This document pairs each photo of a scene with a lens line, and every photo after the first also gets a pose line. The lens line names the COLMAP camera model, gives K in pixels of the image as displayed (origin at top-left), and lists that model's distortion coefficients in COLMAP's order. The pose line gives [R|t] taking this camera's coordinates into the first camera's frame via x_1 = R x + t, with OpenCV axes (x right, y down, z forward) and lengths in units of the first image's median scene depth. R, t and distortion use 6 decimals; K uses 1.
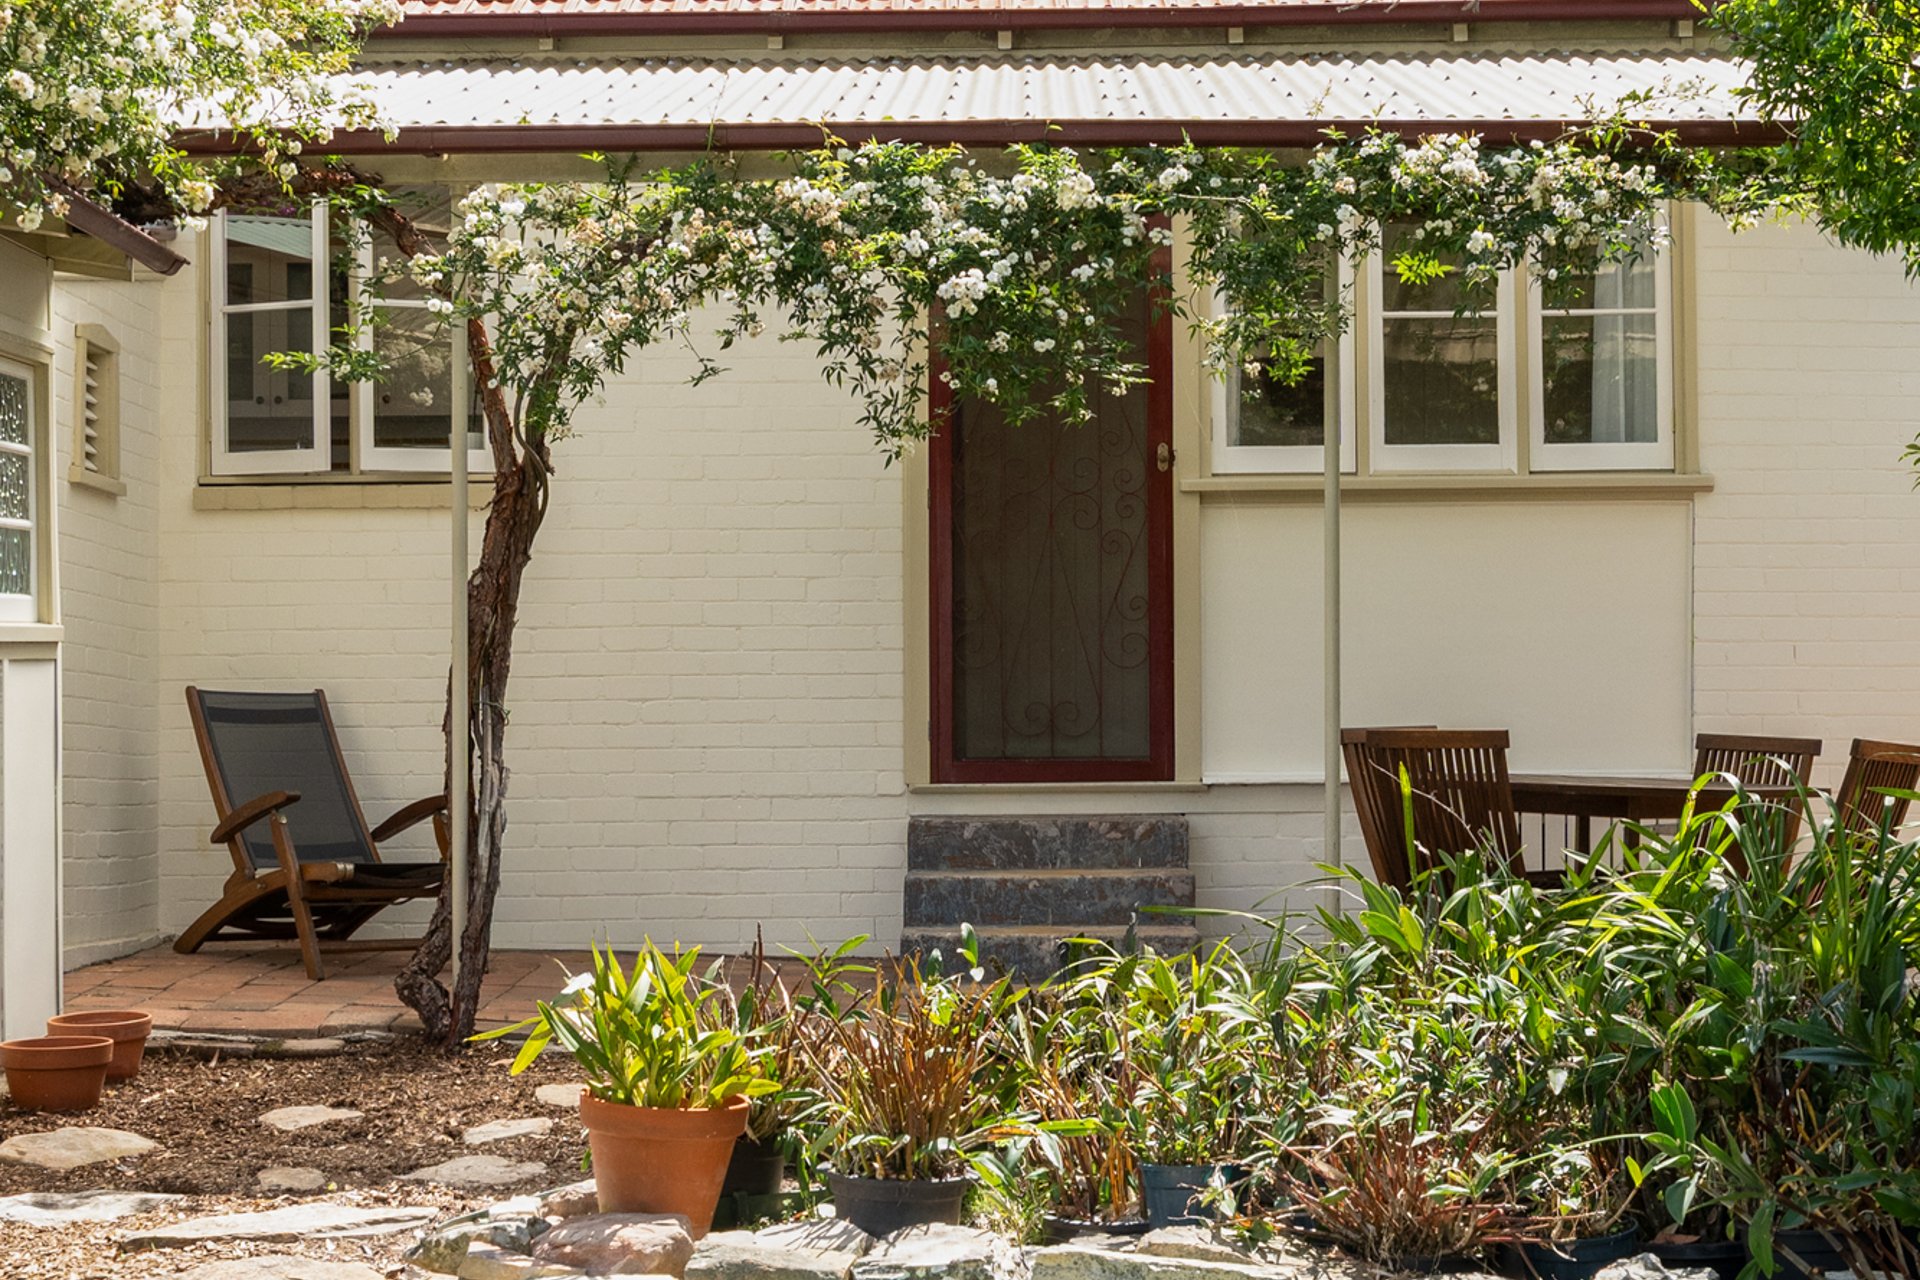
lens RADIAL K [[2682.8, 0, 960.0], [0, 2682.8, 640.0], [0, 0, 1]] dist [-0.002725, -0.057969]
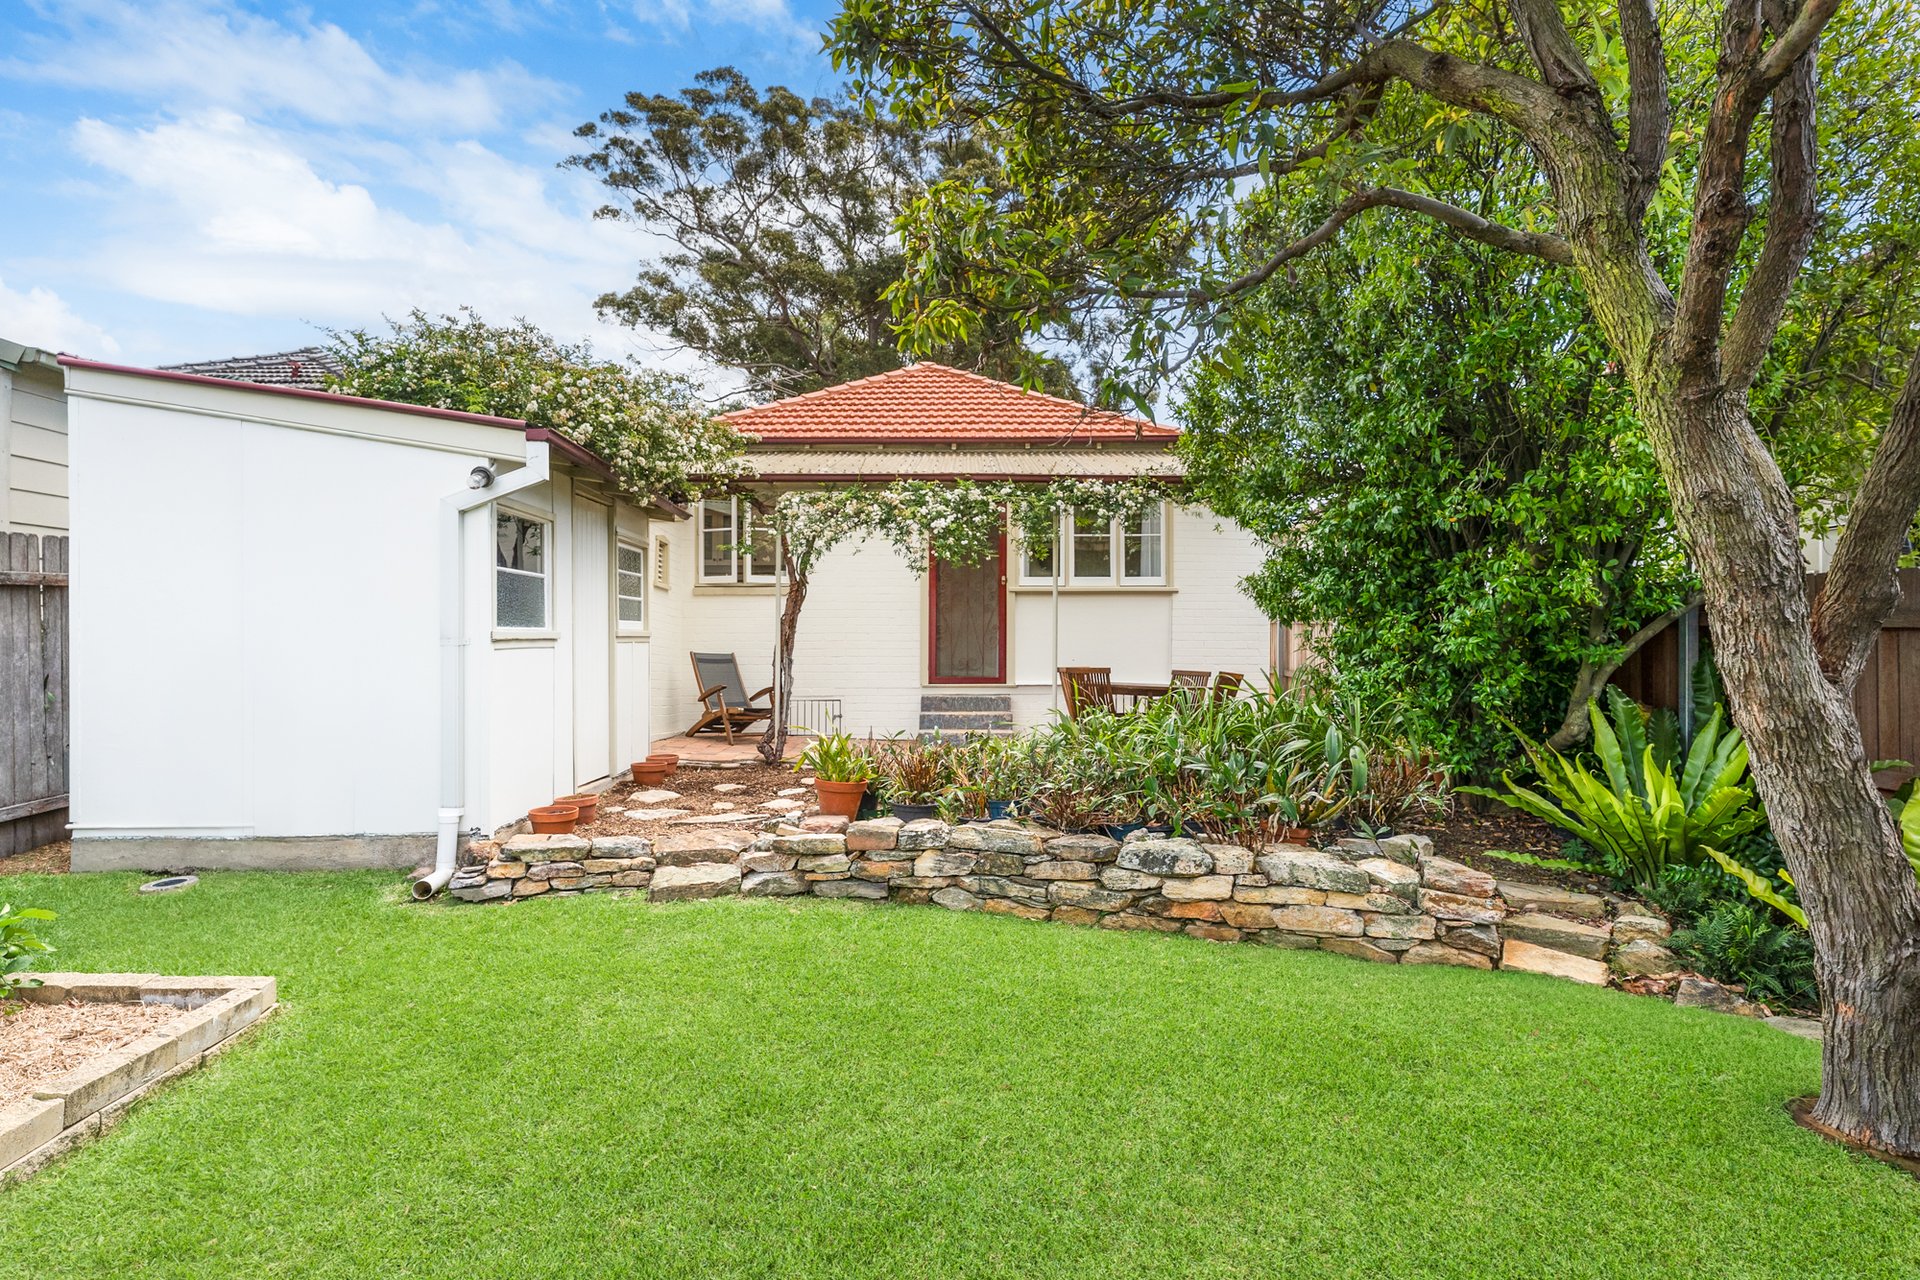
lens RADIAL K [[995.4, 0, 960.0], [0, 995.4, 640.0], [0, 0, 1]] dist [-0.000036, 0.000011]
pose [[0.999973, 0.007368, -0.000244, 0.027109], [-0.007369, 0.999968, -0.003208, 0.005908], [0.000220, 0.003210, 0.999995, -0.166541]]
